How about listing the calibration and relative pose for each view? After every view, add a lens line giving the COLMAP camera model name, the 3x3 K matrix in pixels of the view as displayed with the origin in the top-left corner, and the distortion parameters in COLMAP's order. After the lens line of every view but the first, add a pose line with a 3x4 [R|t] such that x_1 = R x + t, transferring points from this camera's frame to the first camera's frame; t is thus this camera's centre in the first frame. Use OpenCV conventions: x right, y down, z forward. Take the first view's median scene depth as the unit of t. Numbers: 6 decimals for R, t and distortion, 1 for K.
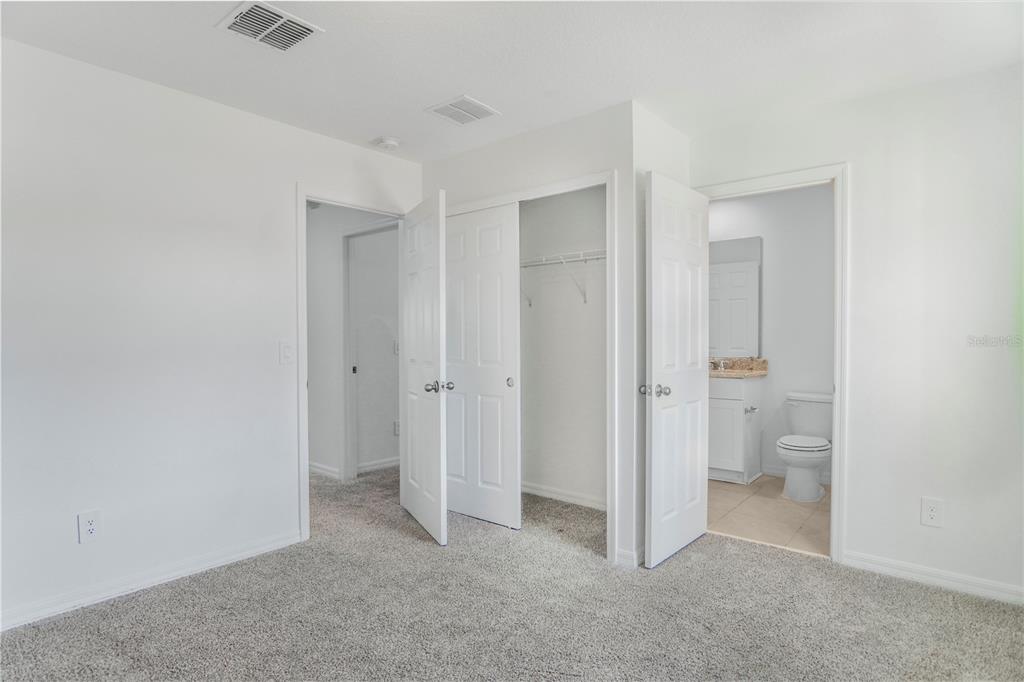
lens RADIAL K [[558.6, 0, 512.7], [0, 558.6, 340.5], [0, 0, 1]] dist [-0.019638, 0.003028]
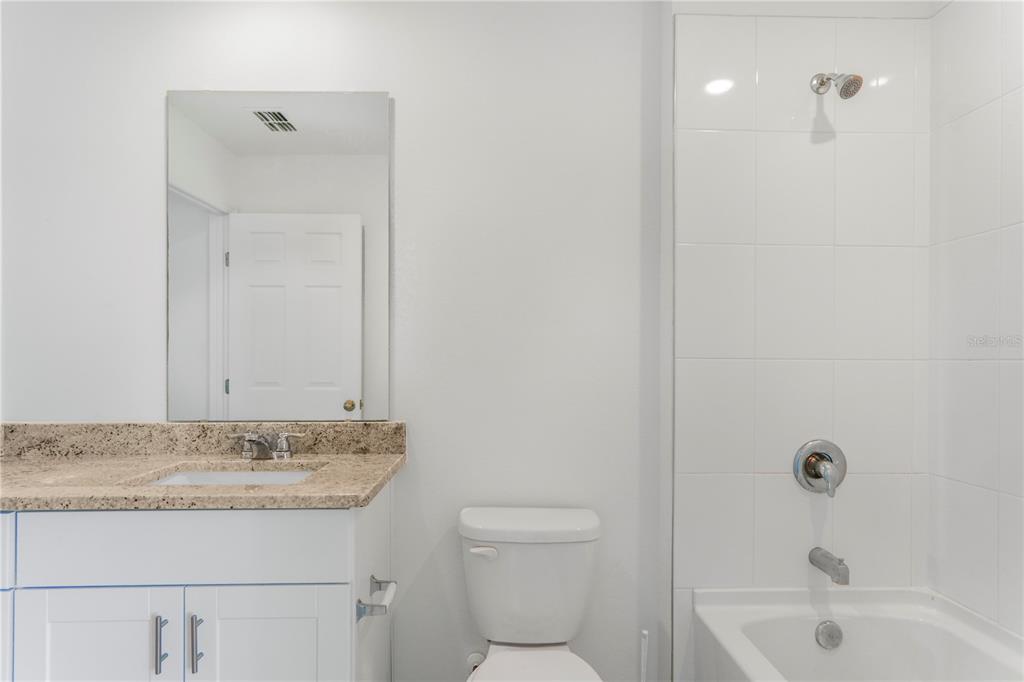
lens RADIAL K [[558.6, 0, 512.2], [0, 558.6, 342.5], [0, 0, 1]] dist [-0.019638, 0.003028]
pose [[0.746202, 0.004720, 0.665703, 0.256504], [0.002636, 0.999946, -0.010045, -0.016375], [-0.665715, 0.009250, 0.746149, 0.660206]]
